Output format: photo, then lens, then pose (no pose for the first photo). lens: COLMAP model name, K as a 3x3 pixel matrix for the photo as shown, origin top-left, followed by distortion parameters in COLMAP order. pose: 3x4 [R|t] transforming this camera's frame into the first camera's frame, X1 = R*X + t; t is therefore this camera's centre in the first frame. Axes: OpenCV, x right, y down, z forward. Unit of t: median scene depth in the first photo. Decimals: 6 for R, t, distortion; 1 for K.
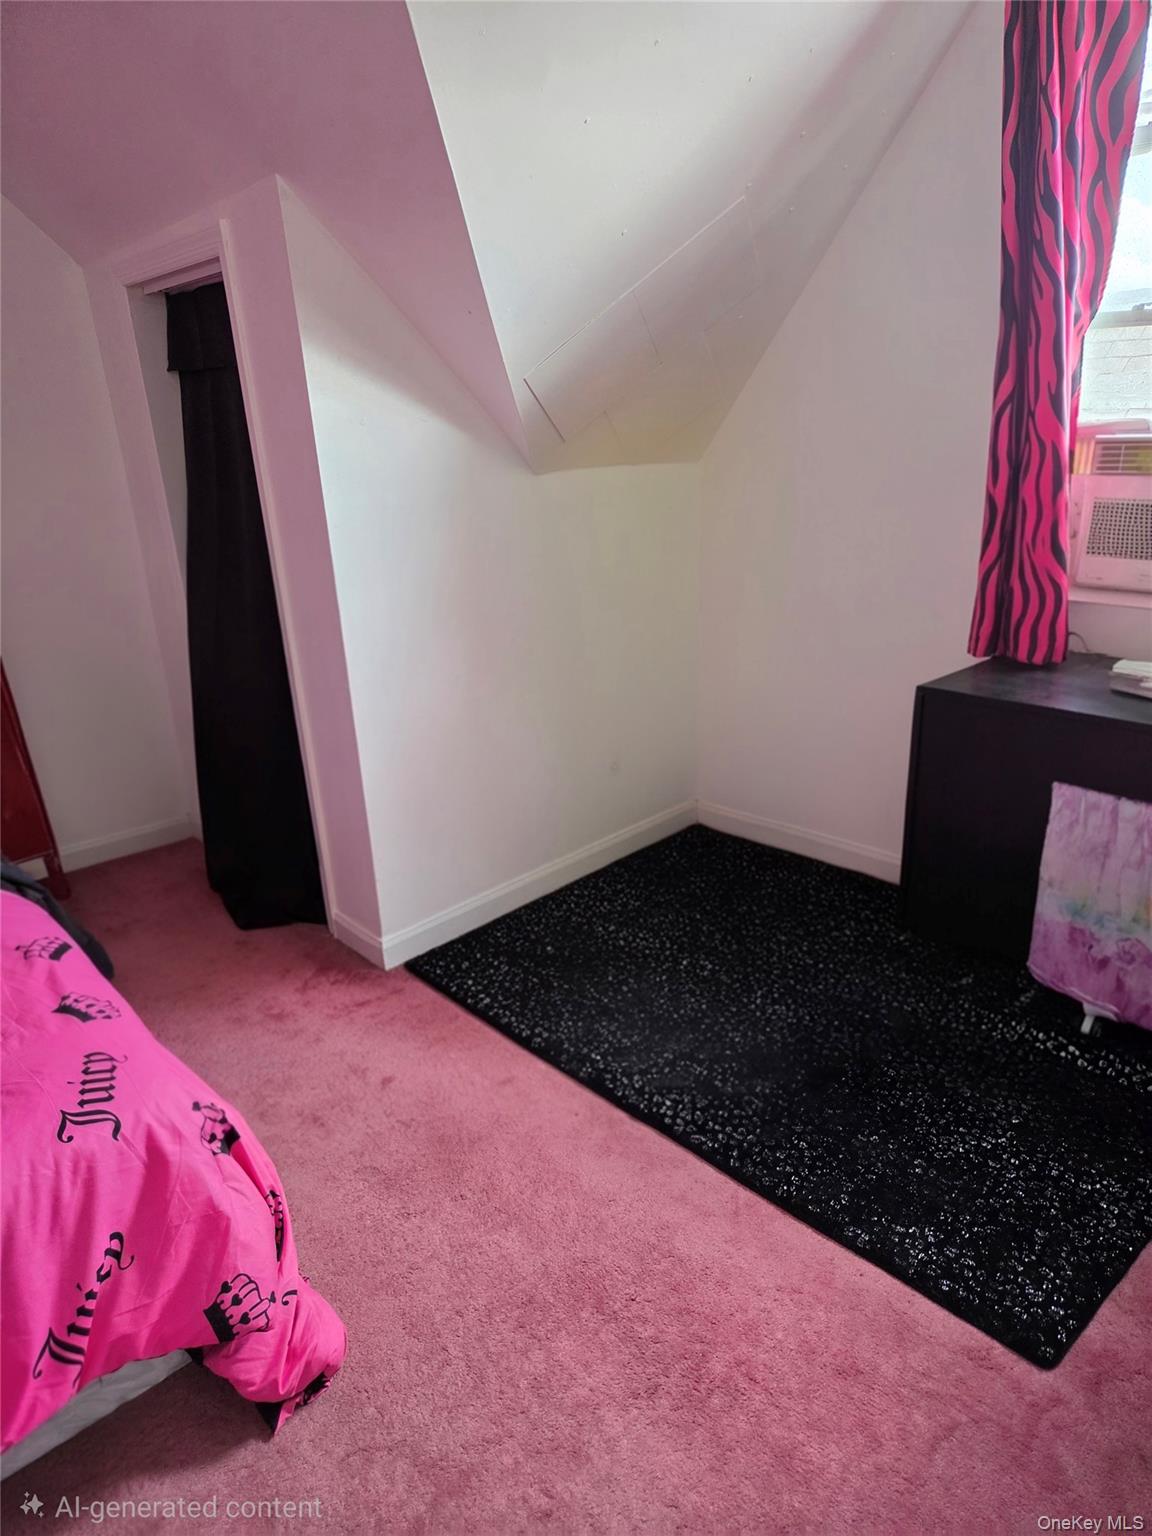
lens RADIAL K [[1019.6, 0, 601.5], [0, 1019.6, 763.8], [0, 0, 1]] dist [0.072436, -0.062901]
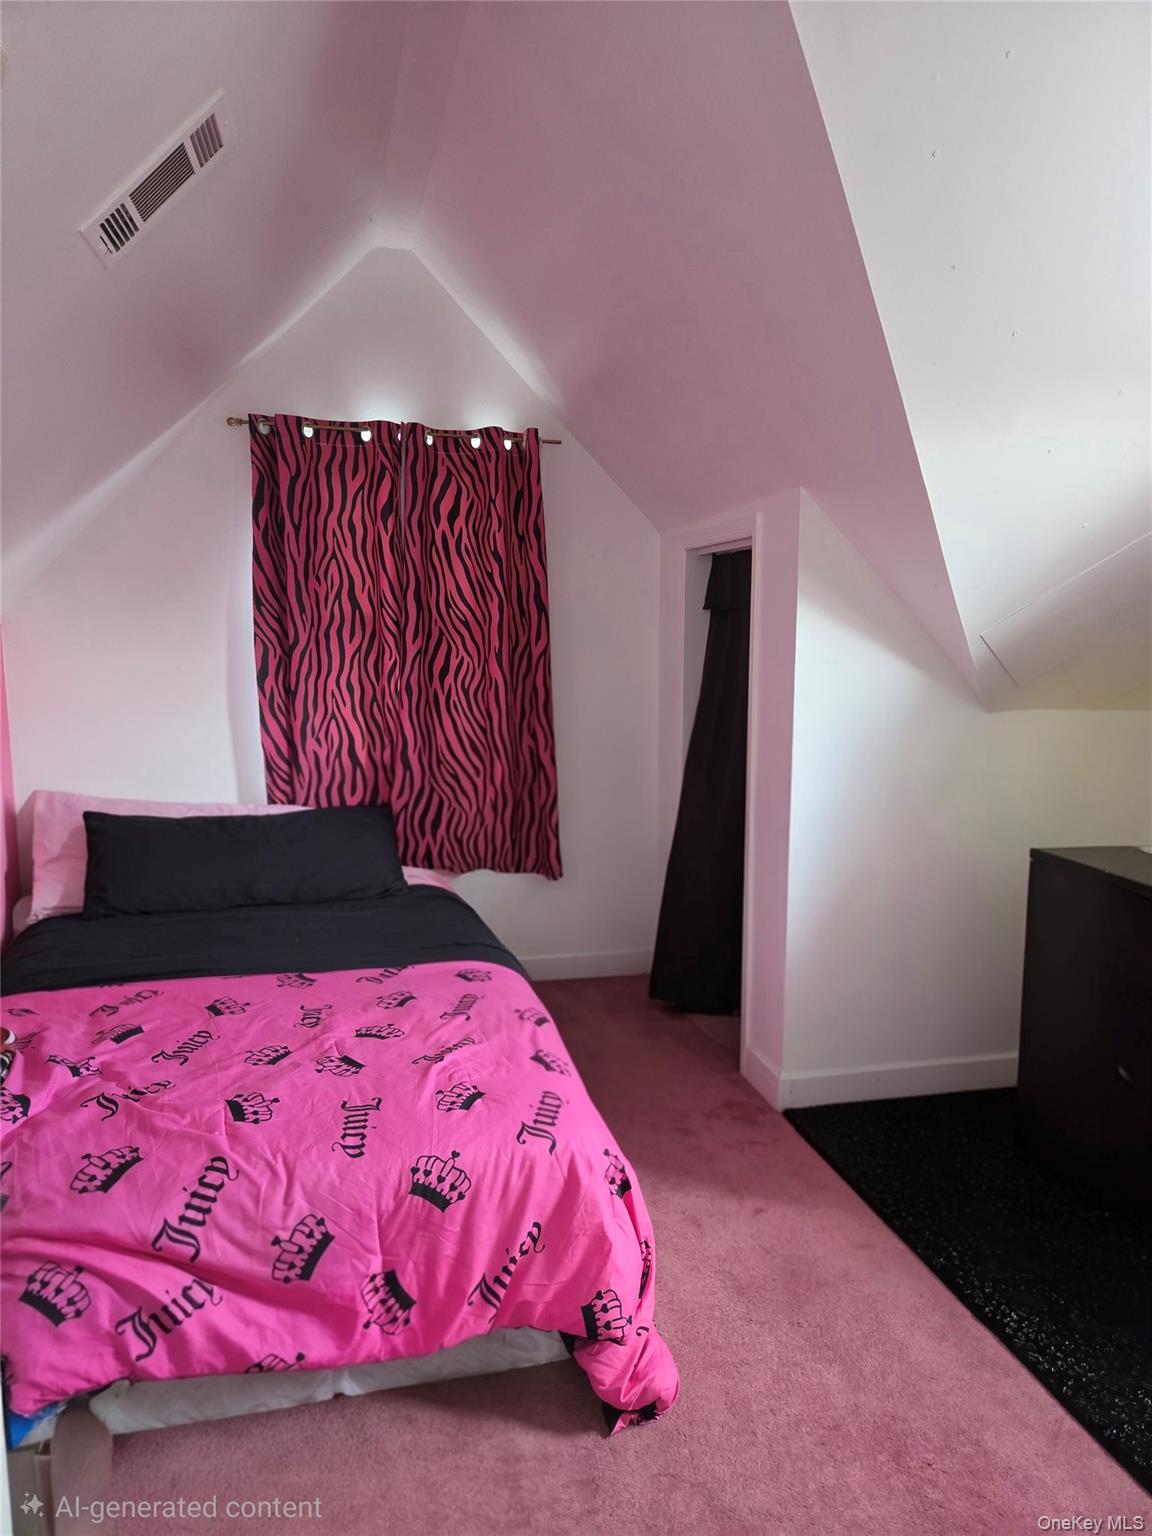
lens RADIAL K [[1019.6, 0, 601.5], [0, 1019.6, 763.8], [0, 0, 1]] dist [0.072436, -0.062901]
pose [[0.882513, 0.118799, -0.455036, 0.146822], [-0.200797, 0.970125, -0.136158, 0.027426], [0.425266, 0.211531, 0.880002, -0.275567]]
